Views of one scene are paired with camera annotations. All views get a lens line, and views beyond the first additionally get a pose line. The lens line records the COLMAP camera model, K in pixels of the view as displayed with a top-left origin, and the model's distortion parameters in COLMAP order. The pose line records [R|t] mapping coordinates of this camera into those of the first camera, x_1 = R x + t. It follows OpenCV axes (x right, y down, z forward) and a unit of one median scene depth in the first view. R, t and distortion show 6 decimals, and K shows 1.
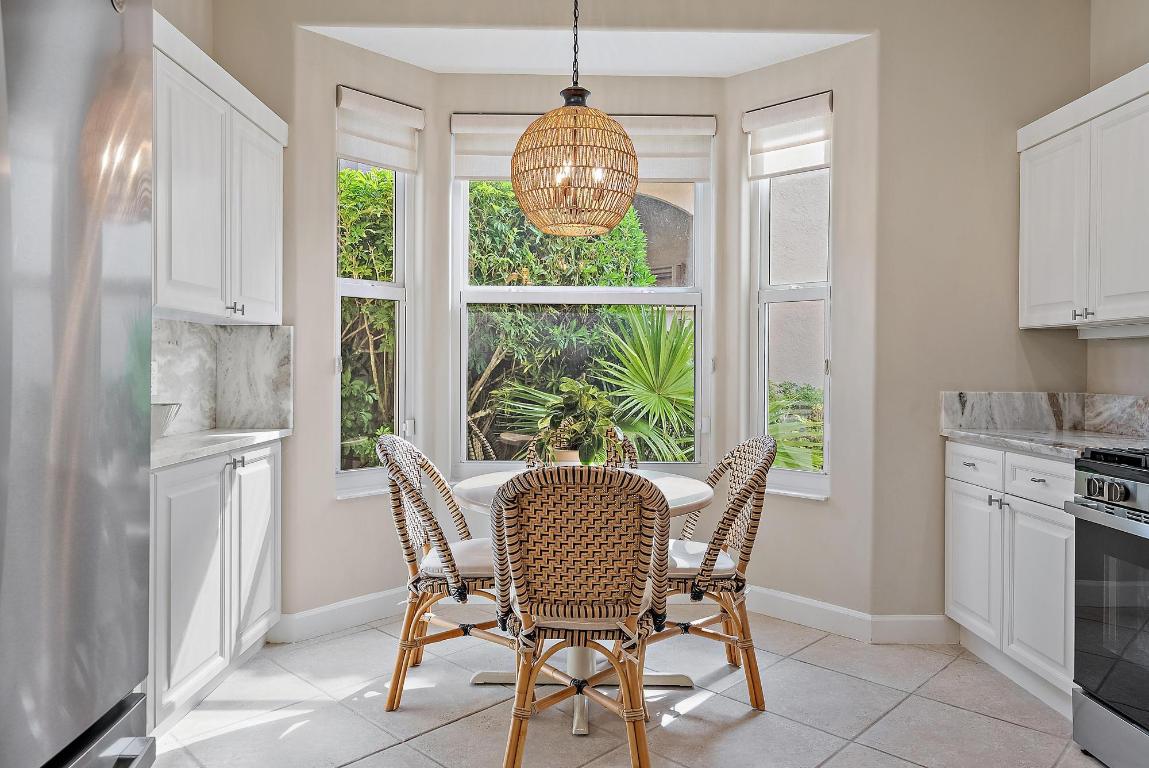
lens RADIAL K [[777.8, 0, 576.9], [0, 777.8, 365.8], [0, 0, 1]] dist [0.003399, 0.000494]
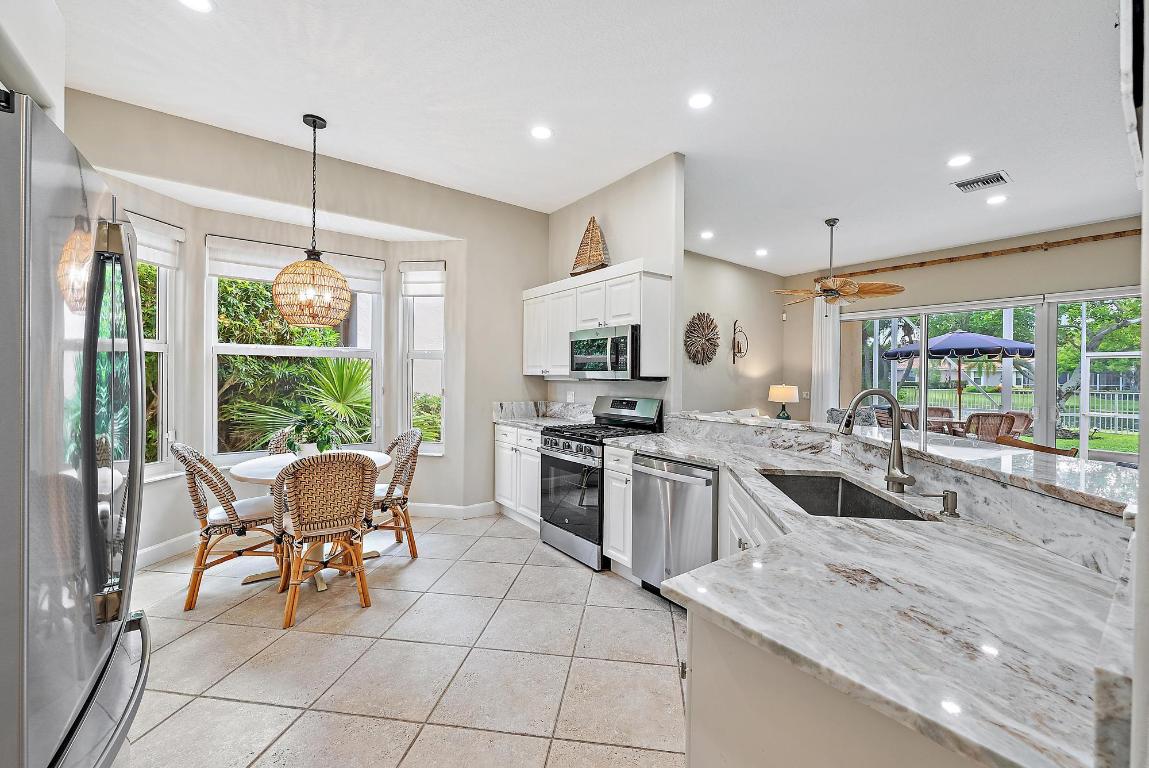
lens RADIAL K [[453.3, 0, 577.3], [0, 453.3, 377.3], [0, 0, 1]] dist [-0.000818, -0.000149]
pose [[0.811214, -0.001745, 0.584747, -0.124618], [-0.001930, 0.999982, 0.005662, -0.058128], [-0.584747, -0.005722, 0.811196, -0.253888]]
